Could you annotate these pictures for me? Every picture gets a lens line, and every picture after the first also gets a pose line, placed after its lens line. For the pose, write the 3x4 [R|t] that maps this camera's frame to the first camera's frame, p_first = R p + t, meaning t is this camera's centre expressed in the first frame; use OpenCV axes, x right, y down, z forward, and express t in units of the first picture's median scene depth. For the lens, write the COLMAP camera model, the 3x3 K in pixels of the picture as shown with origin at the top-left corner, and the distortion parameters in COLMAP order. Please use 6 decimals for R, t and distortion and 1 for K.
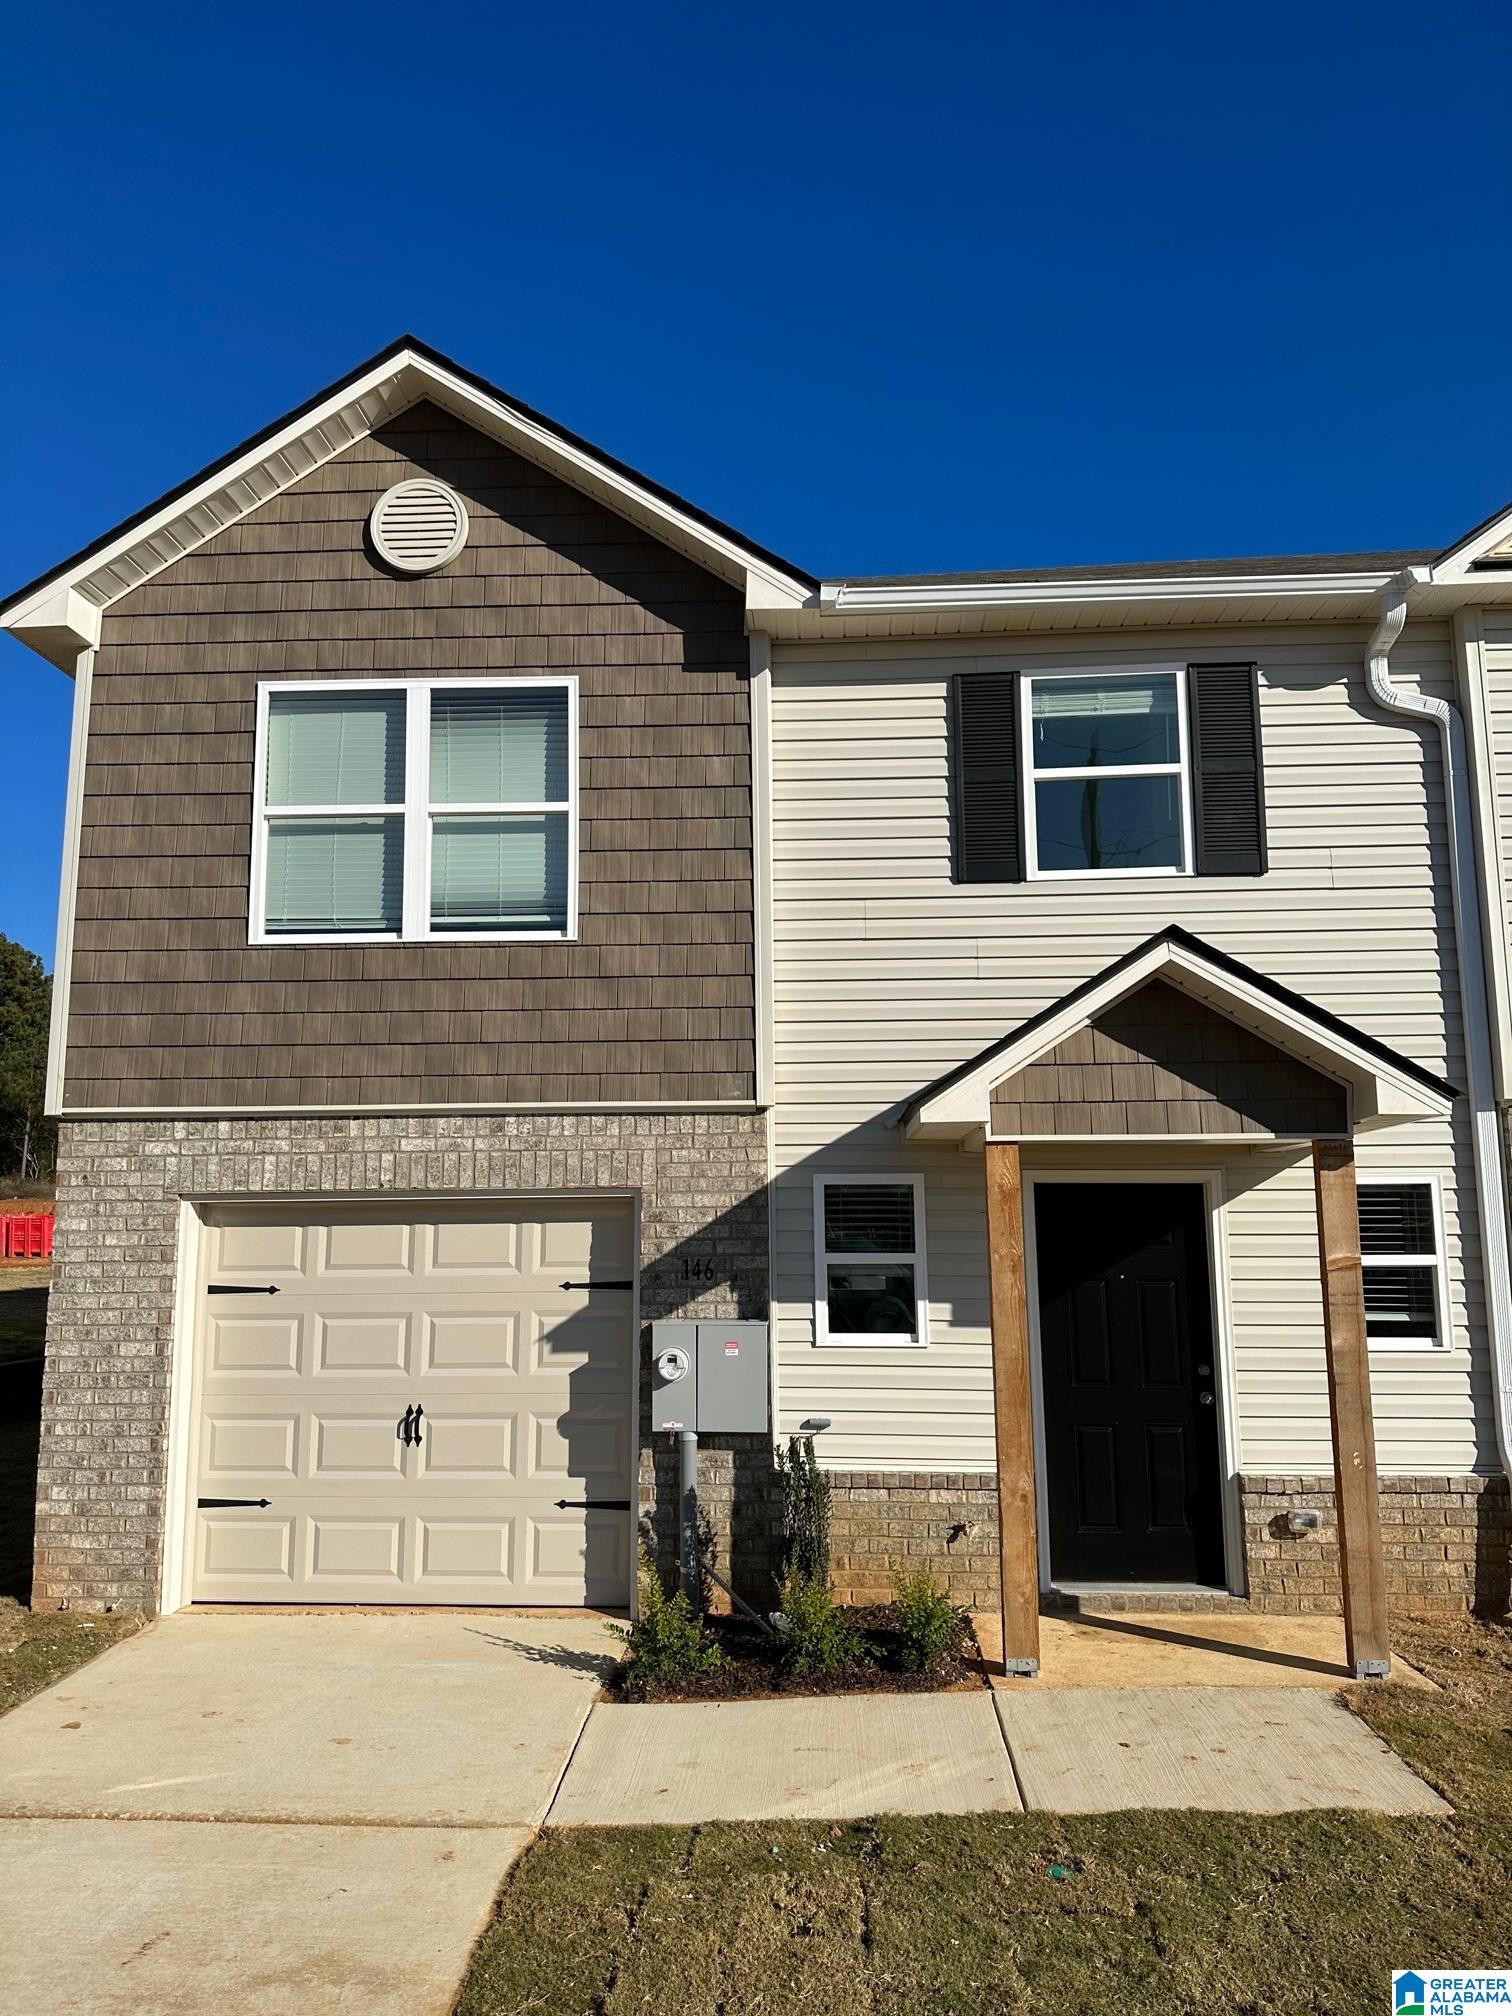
lens RADIAL K [[1396.8, 0, 753.8], [0, 1396.8, 1019.8], [0, 0, 1]] dist [0.197253, -0.390022]
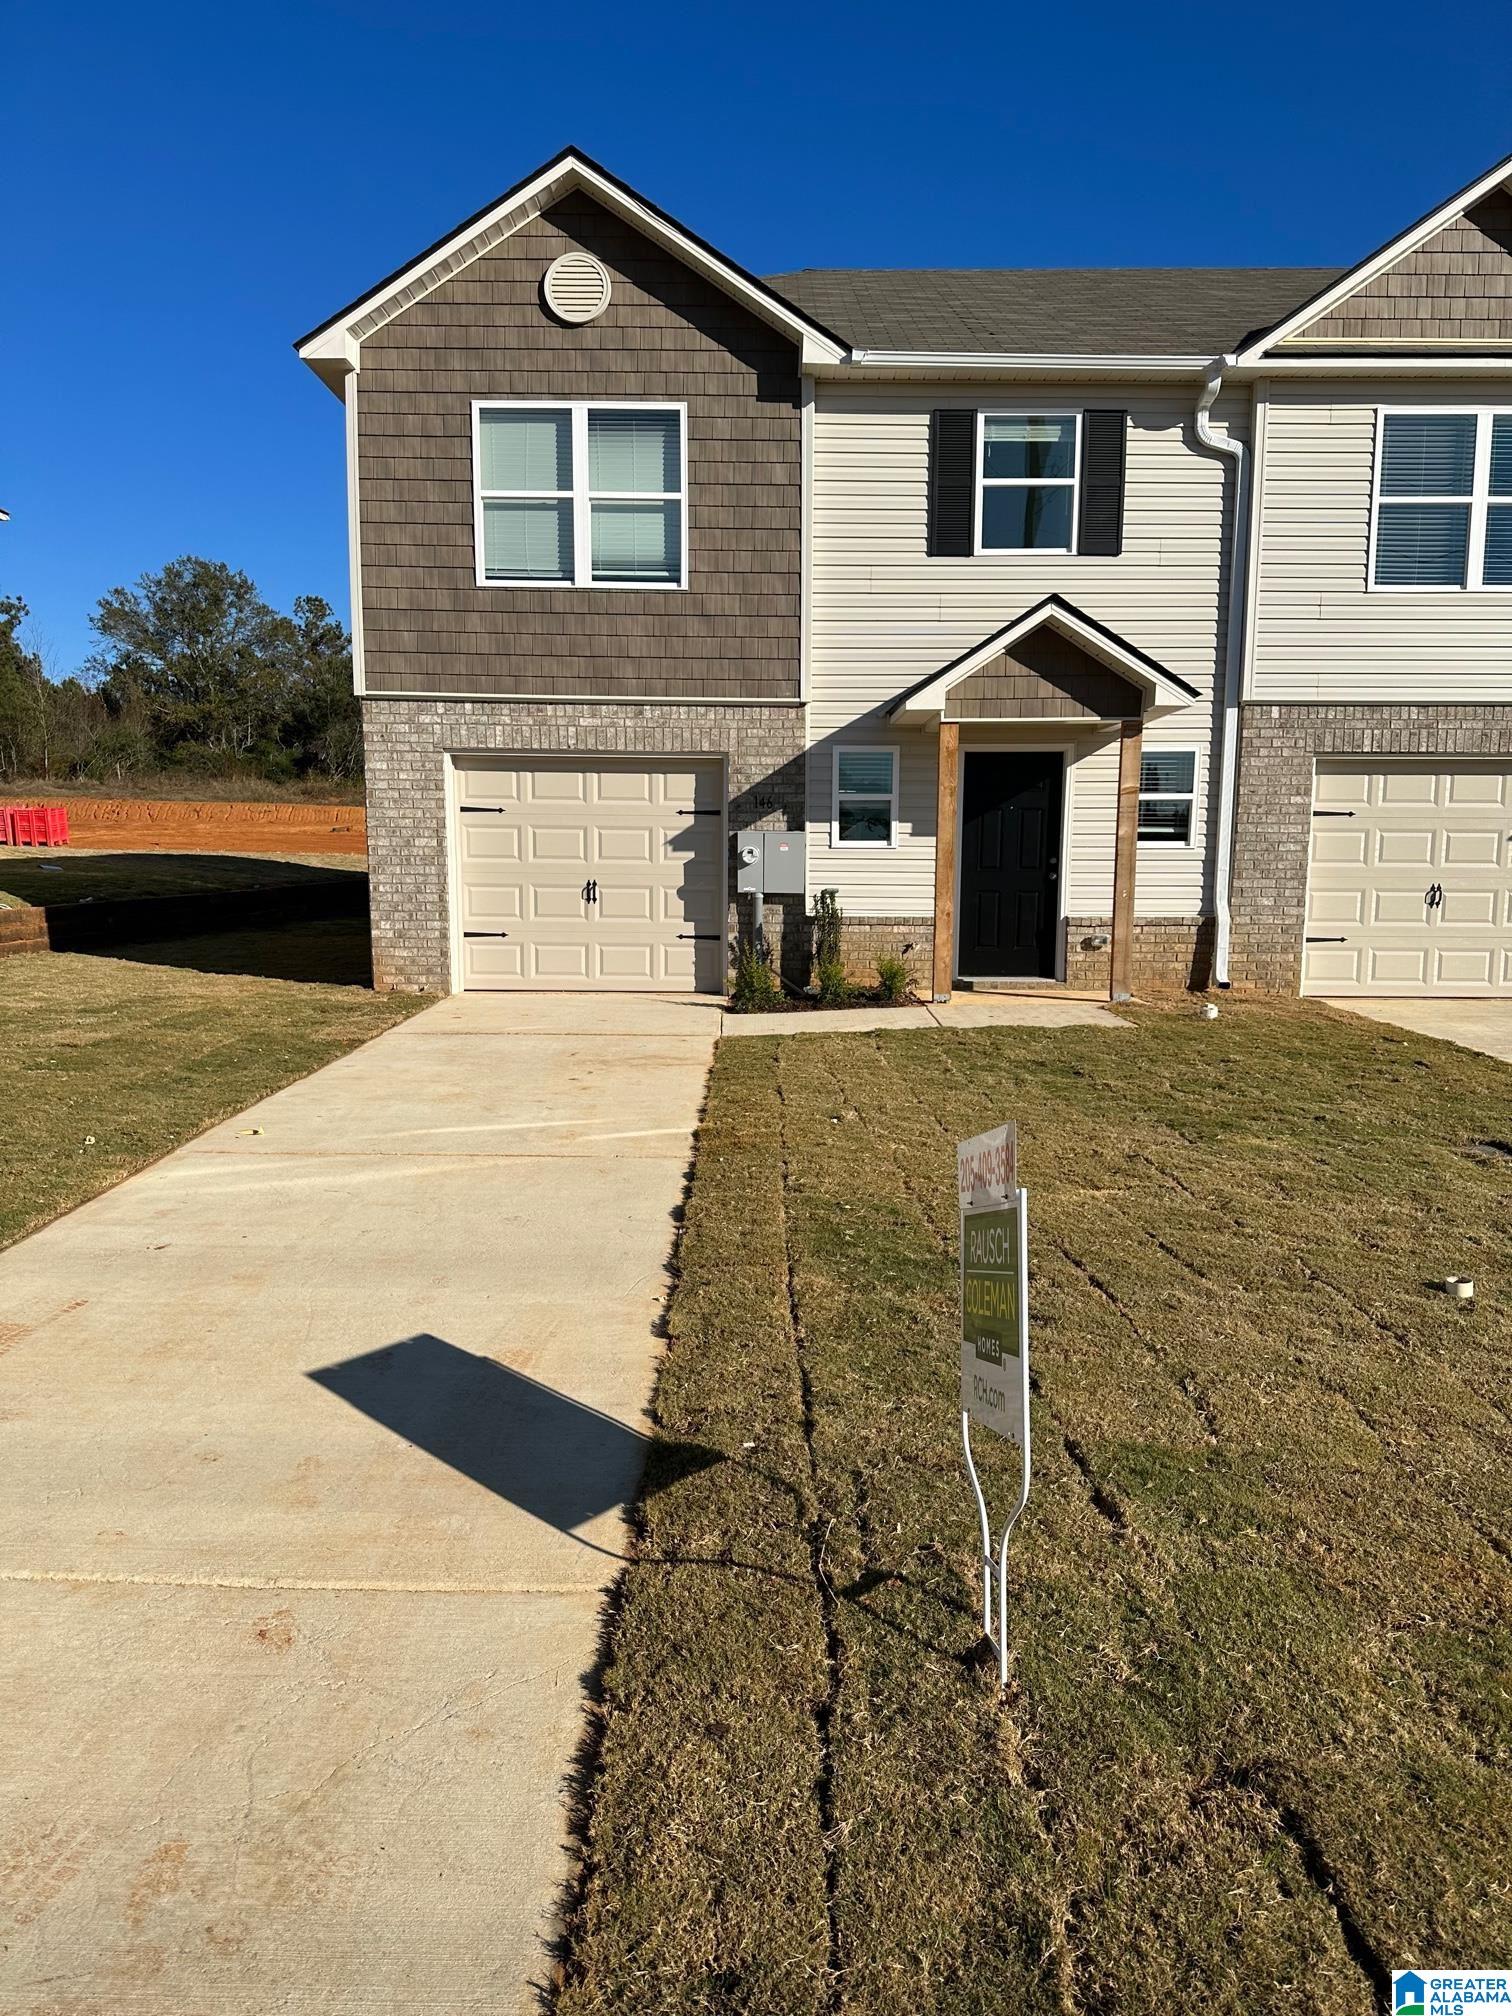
lens RADIAL K [[1396.8, 0, 753.8], [0, 1396.8, 1019.8], [0, 0, 1]] dist [0.197253, -0.390022]
pose [[0.998404, 0.006568, 0.056088, -0.138234], [-0.020982, 0.965257, 0.260460, -0.007181], [-0.052428, -0.261221, 0.963854, -0.659207]]
